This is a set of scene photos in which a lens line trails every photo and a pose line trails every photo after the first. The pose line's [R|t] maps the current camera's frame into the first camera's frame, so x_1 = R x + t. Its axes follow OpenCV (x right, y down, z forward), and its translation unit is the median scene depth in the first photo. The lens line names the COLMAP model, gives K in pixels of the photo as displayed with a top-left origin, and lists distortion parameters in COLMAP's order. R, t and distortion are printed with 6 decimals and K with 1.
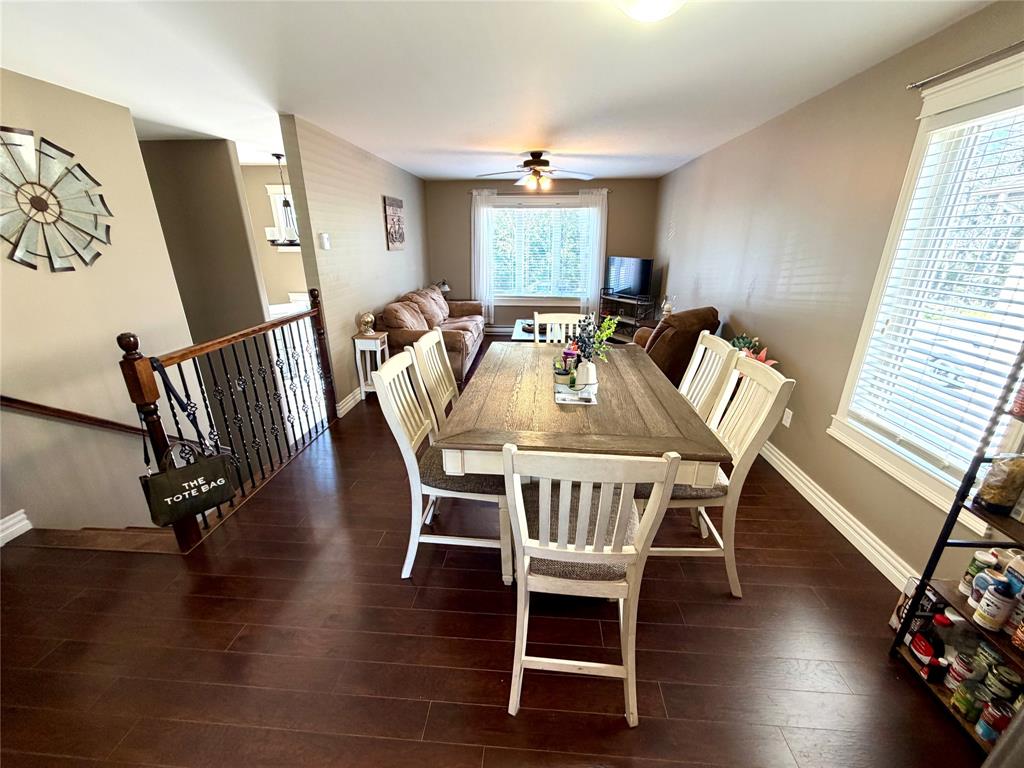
lens RADIAL K [[410.7, 0, 509.5], [0, 410.7, 384.3], [0, 0, 1]] dist [0.000569, 0.000242]
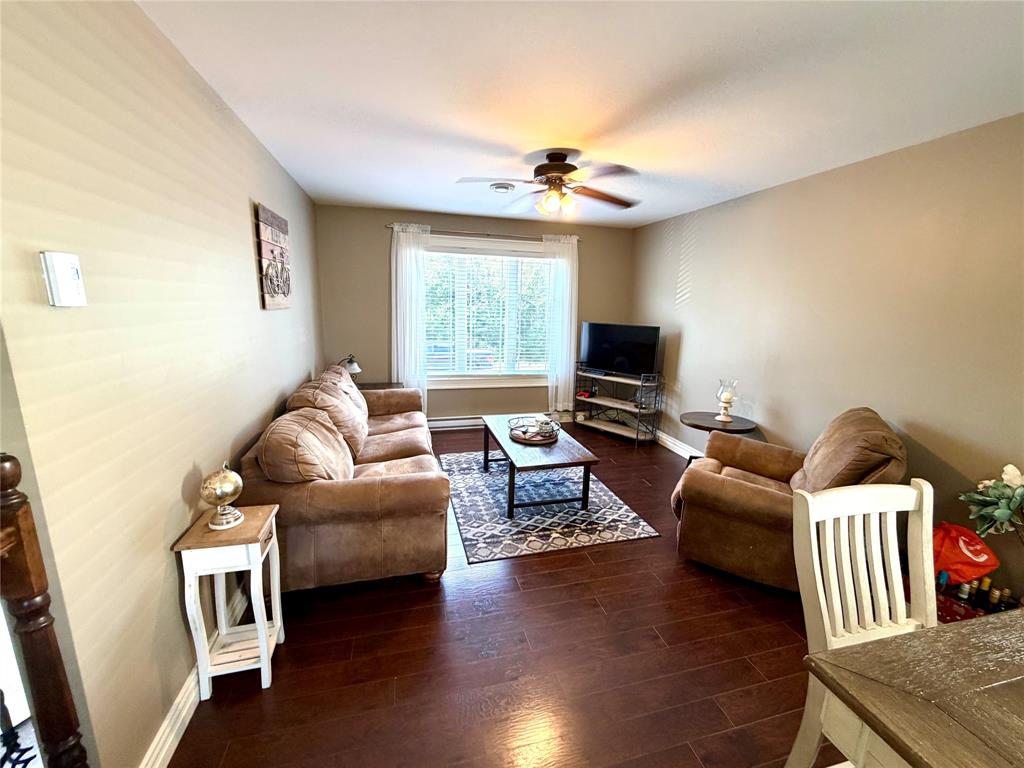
lens RADIAL K [[410.7, 0, 509.5], [0, 410.7, 384.3], [0, 0, 1]] dist [0.000569, 0.000242]
pose [[0.947400, -0.039914, 0.317552, -0.165164], [0.082441, 0.989146, -0.121629, -0.143534], [-0.309251, 0.141411, 0.940408, 0.429652]]
